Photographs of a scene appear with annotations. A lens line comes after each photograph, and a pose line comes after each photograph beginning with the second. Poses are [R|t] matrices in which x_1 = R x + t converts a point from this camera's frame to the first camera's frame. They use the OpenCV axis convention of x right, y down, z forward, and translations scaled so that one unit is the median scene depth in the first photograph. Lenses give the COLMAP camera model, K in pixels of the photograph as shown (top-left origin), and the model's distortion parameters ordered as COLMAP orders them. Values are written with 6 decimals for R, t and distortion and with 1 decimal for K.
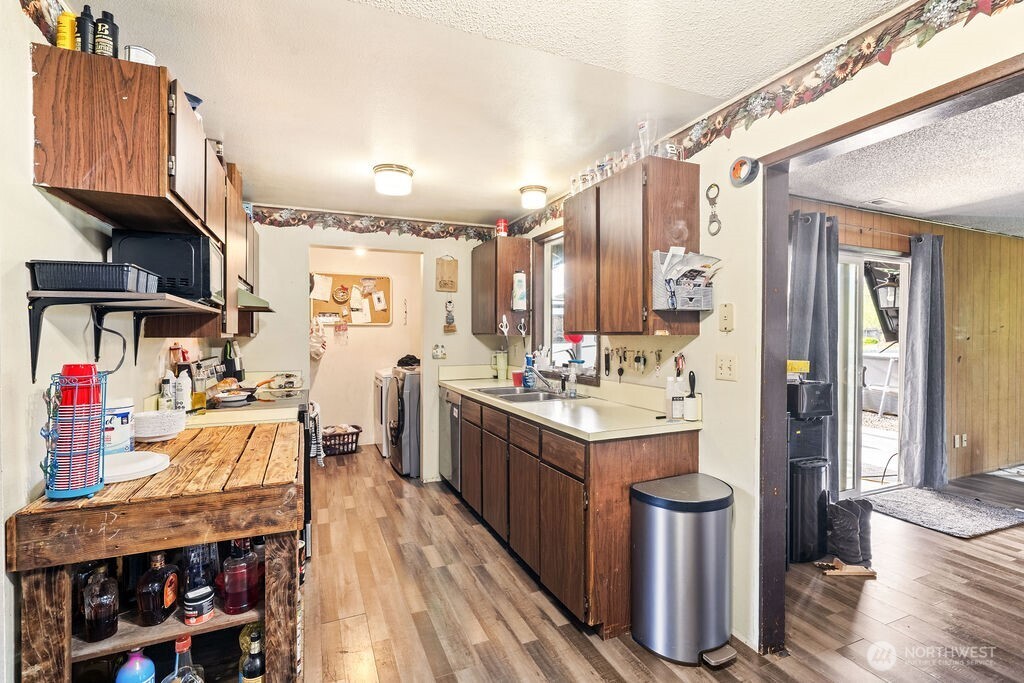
lens RADIAL K [[469.6, 0, 510.9], [0, 469.6, 341.1], [0, 0, 1]] dist [-0.006645, 0.002653]
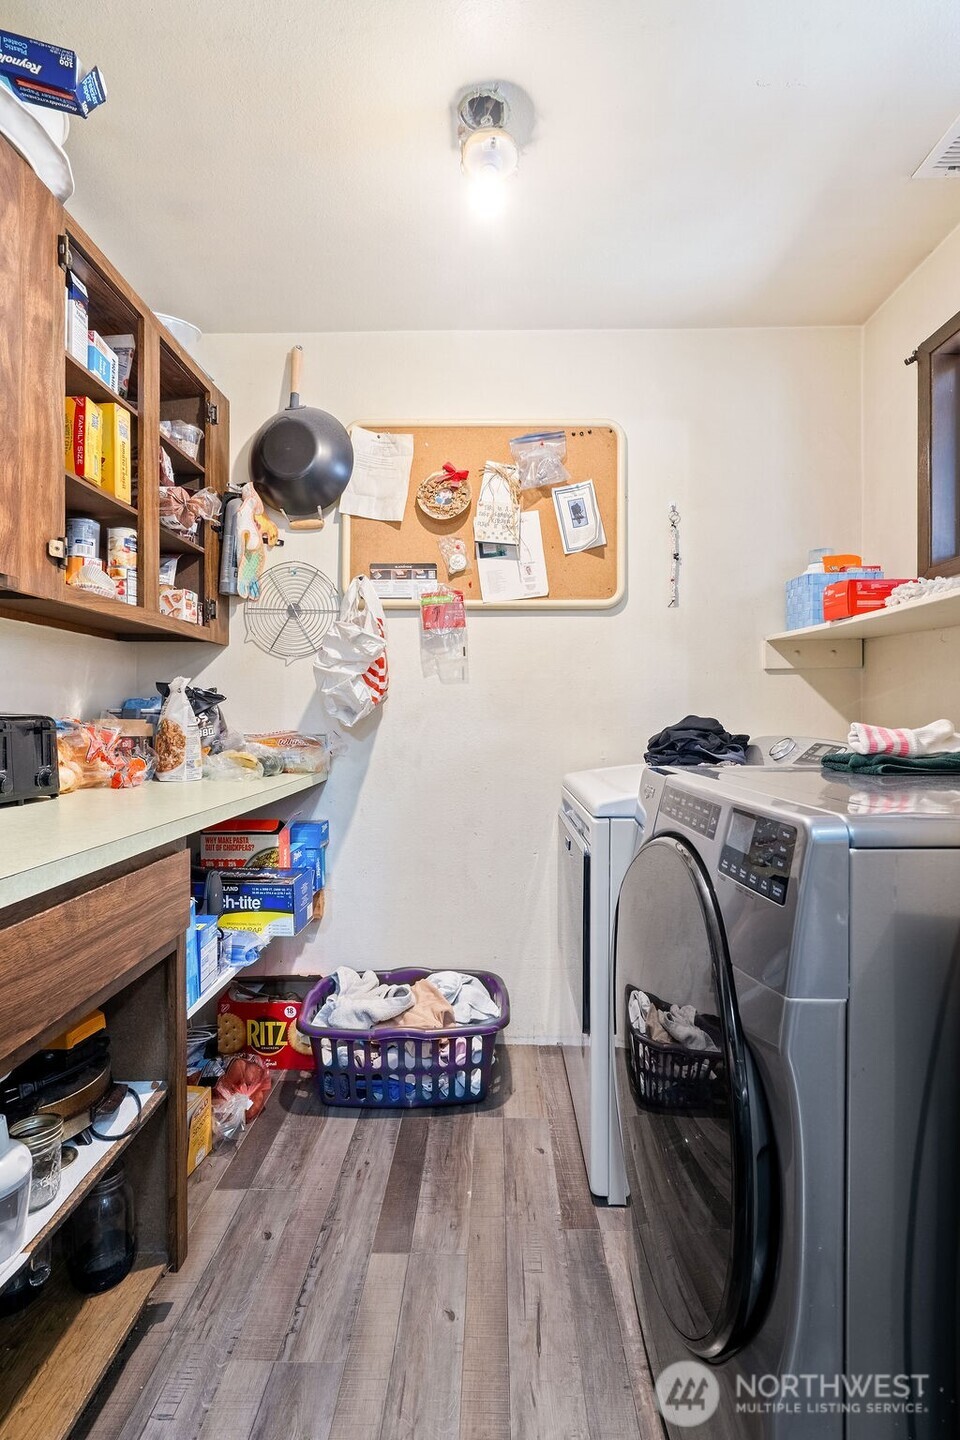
lens RADIAL K [[660.4, 0, 478.5], [0, 660.4, 718.1], [0, 0, 1]] dist [-0.006645, 0.002653]
pose [[0.911404, 0.001163, -0.411512, -0.259553], [-0.004728, 0.999960, -0.007646, 0.048827], [0.411486, 0.008915, 0.911372, 0.928839]]
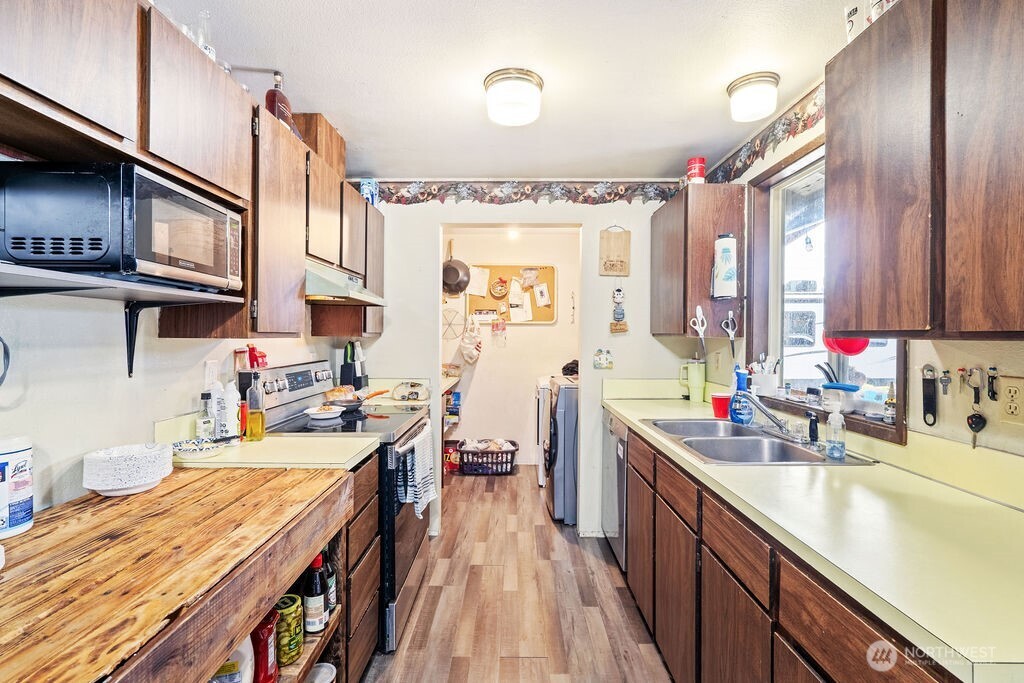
lens RADIAL K [[469.6, 0, 509.4], [0, 469.6, 338.4], [0, 0, 1]] dist [-0.006645, 0.002653]
pose [[0.916091, 0.007526, -0.400899, 0.005830], [-0.010205, 0.999938, -0.004548, -0.004813], [0.400840, 0.008258, 0.916111, 0.302966]]
